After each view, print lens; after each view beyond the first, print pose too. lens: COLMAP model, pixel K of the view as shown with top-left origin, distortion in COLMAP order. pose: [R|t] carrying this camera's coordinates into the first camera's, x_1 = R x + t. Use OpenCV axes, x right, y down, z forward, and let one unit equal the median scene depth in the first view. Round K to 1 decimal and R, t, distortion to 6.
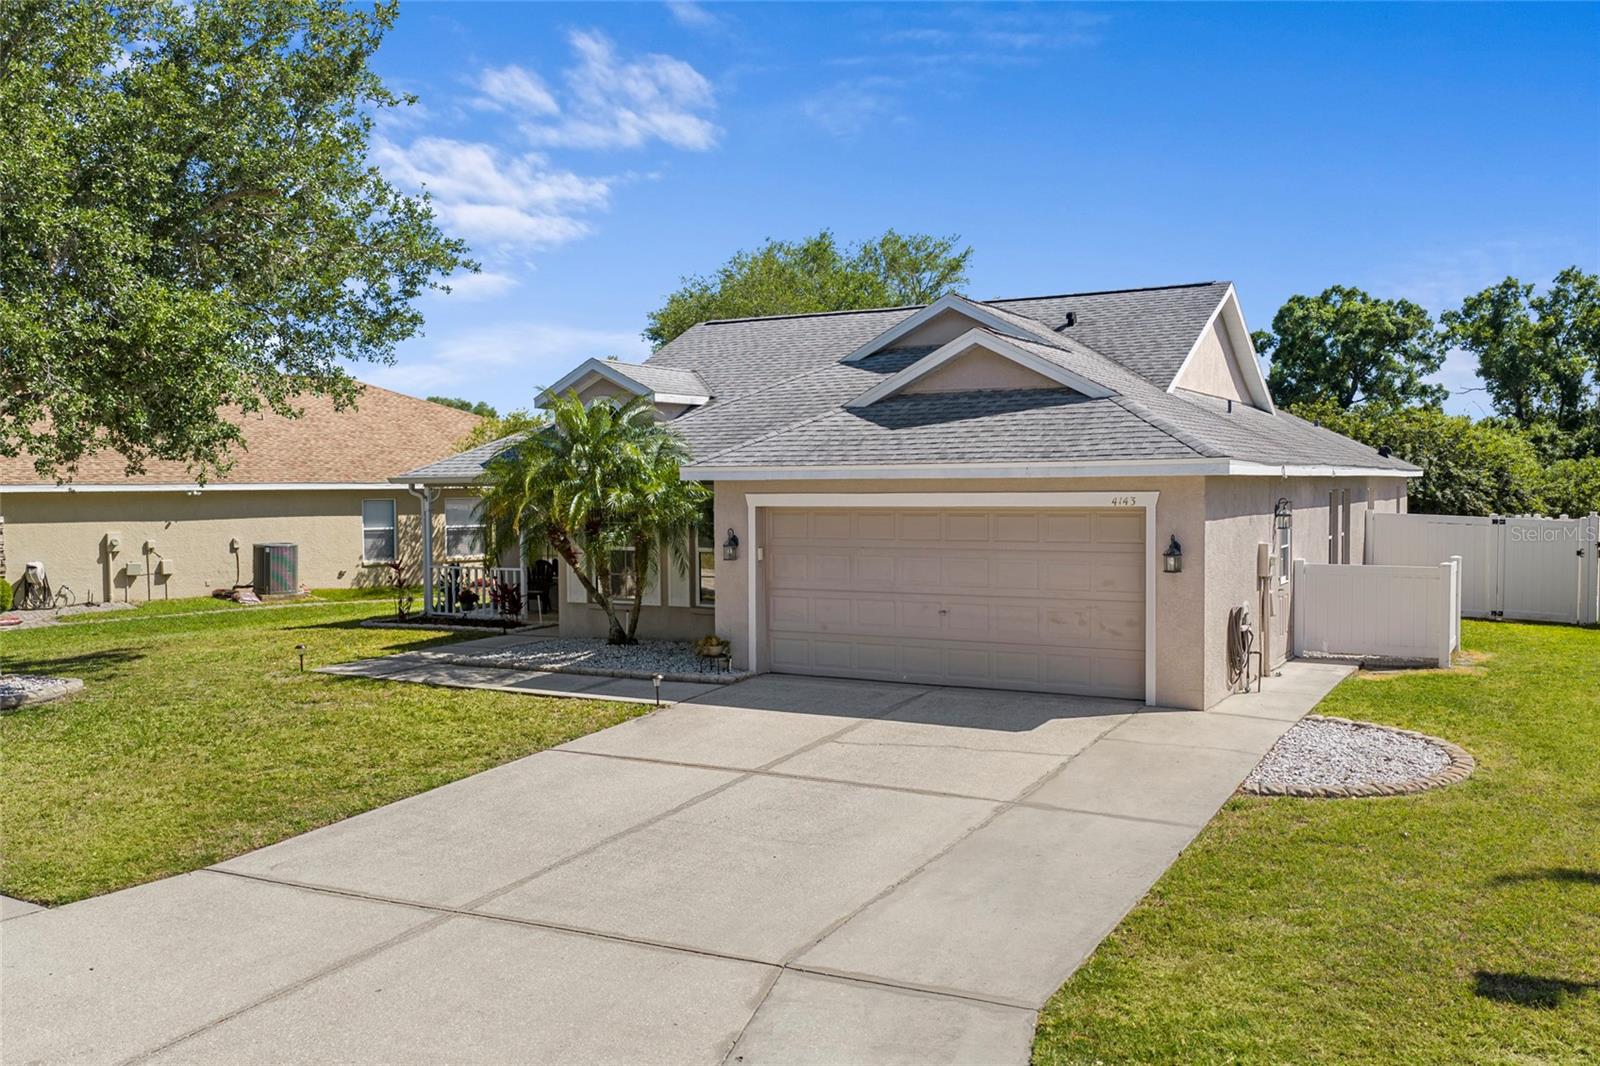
lens RADIAL K [[1357.0, 0, 800.0], [0, 1357.0, 533.0], [0, 0, 1]] dist [-0.012243, -0.012414]
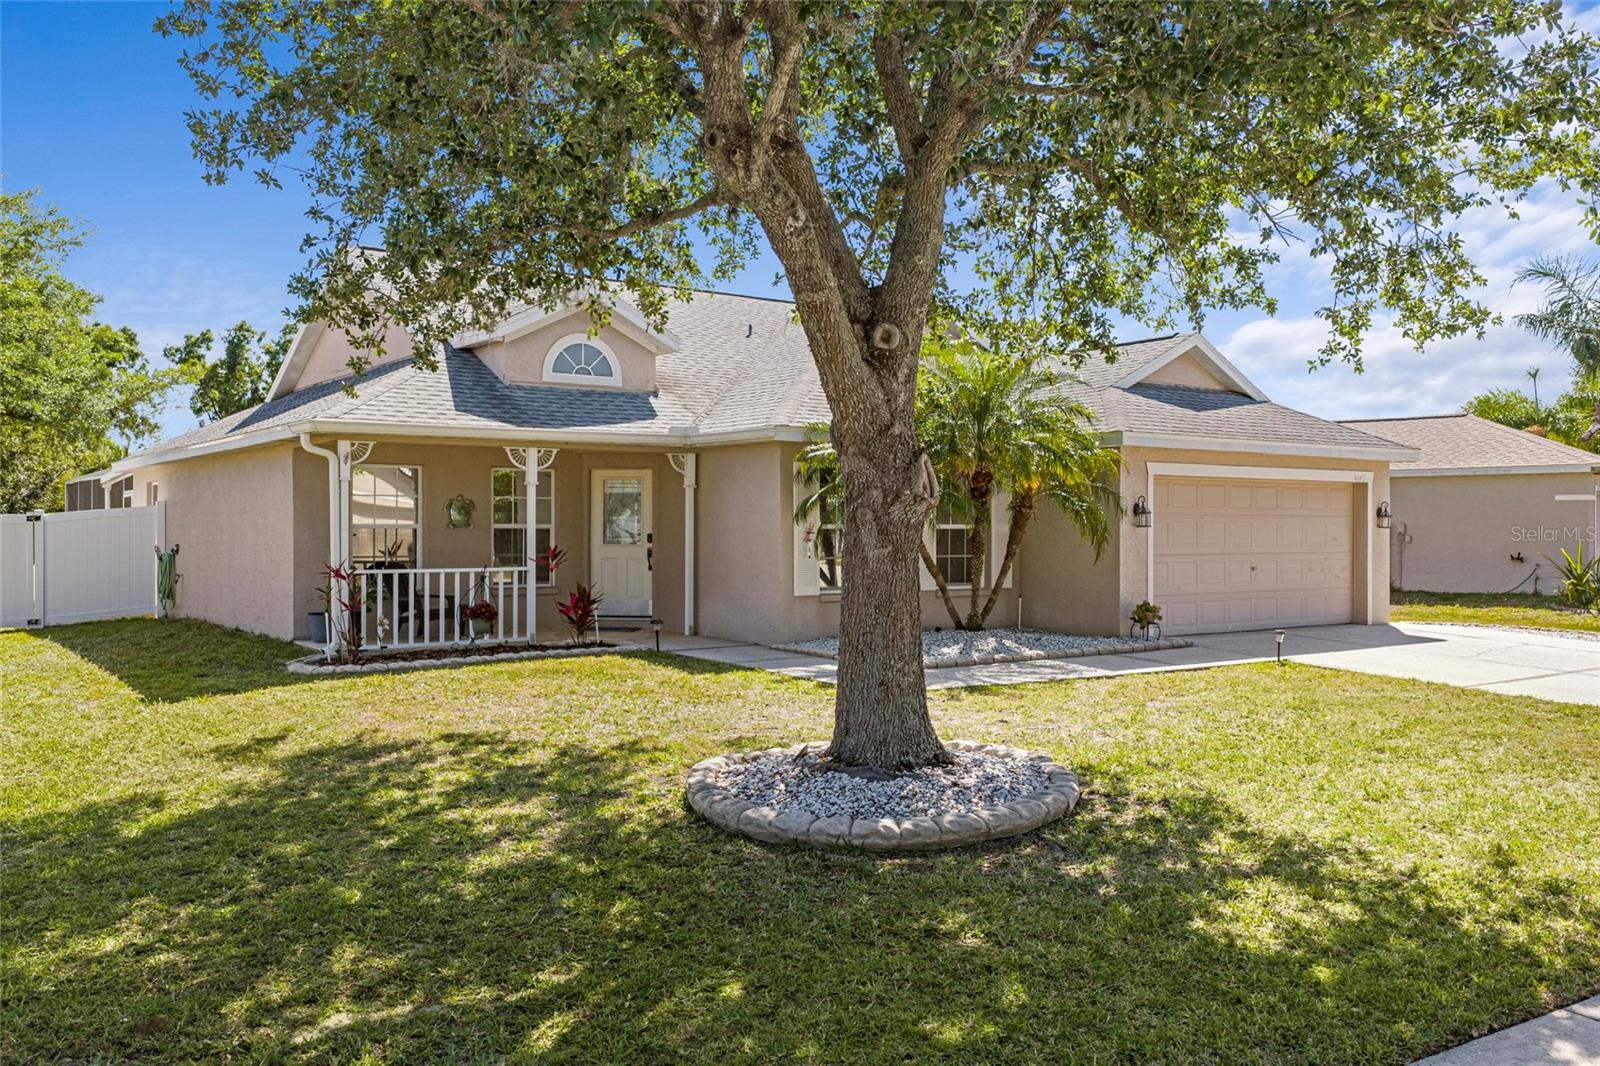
lens RADIAL K [[1357.0, 0, 800.0], [0, 1357.0, 533.0], [0, 0, 1]] dist [-0.012243, -0.012414]
pose [[0.408894, 0.007300, 0.912553, -1.123021], [0.030934, 0.999282, -0.021854, 0.040501], [-0.912058, 0.037165, 0.408375, 0.858129]]
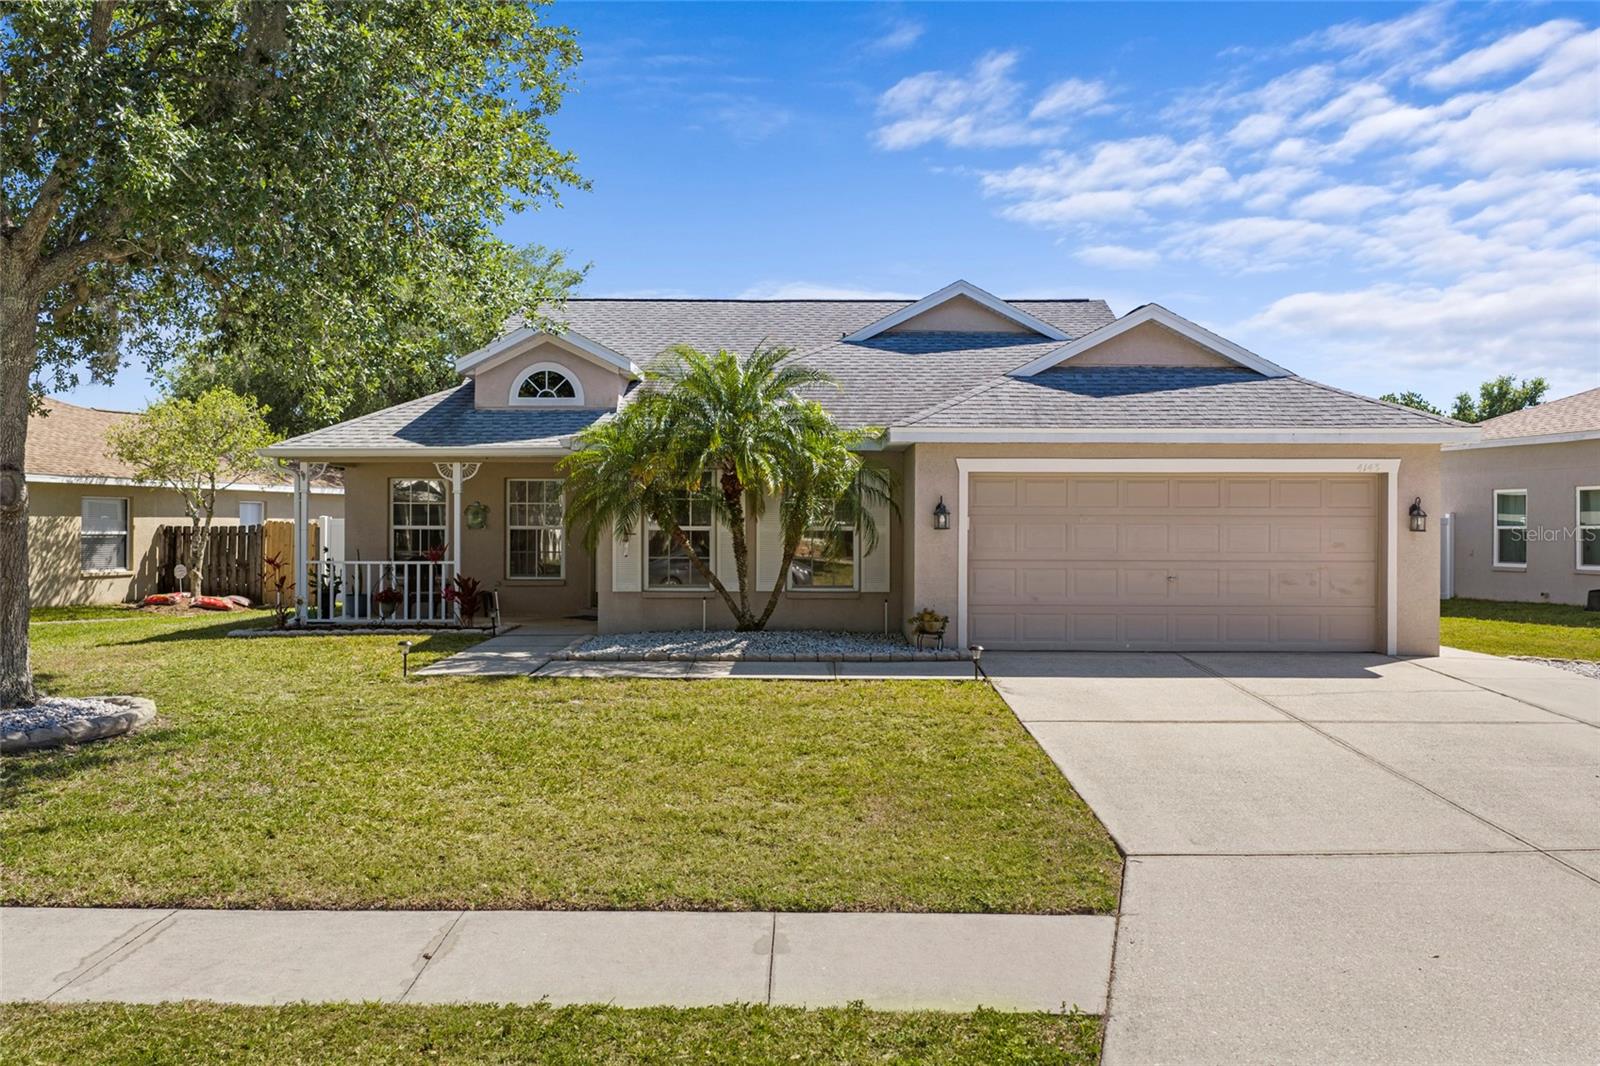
lens RADIAL K [[1341.6, 0, 800.0], [0, 1341.6, 533.0], [0, 0, 1]] dist [0.000863, -0.003344]
pose [[0.873011, 0.010365, 0.487590, -0.609472], [0.007464, 0.999373, -0.034608, 0.056069], [-0.487643, 0.033852, 0.872387, 0.257378]]
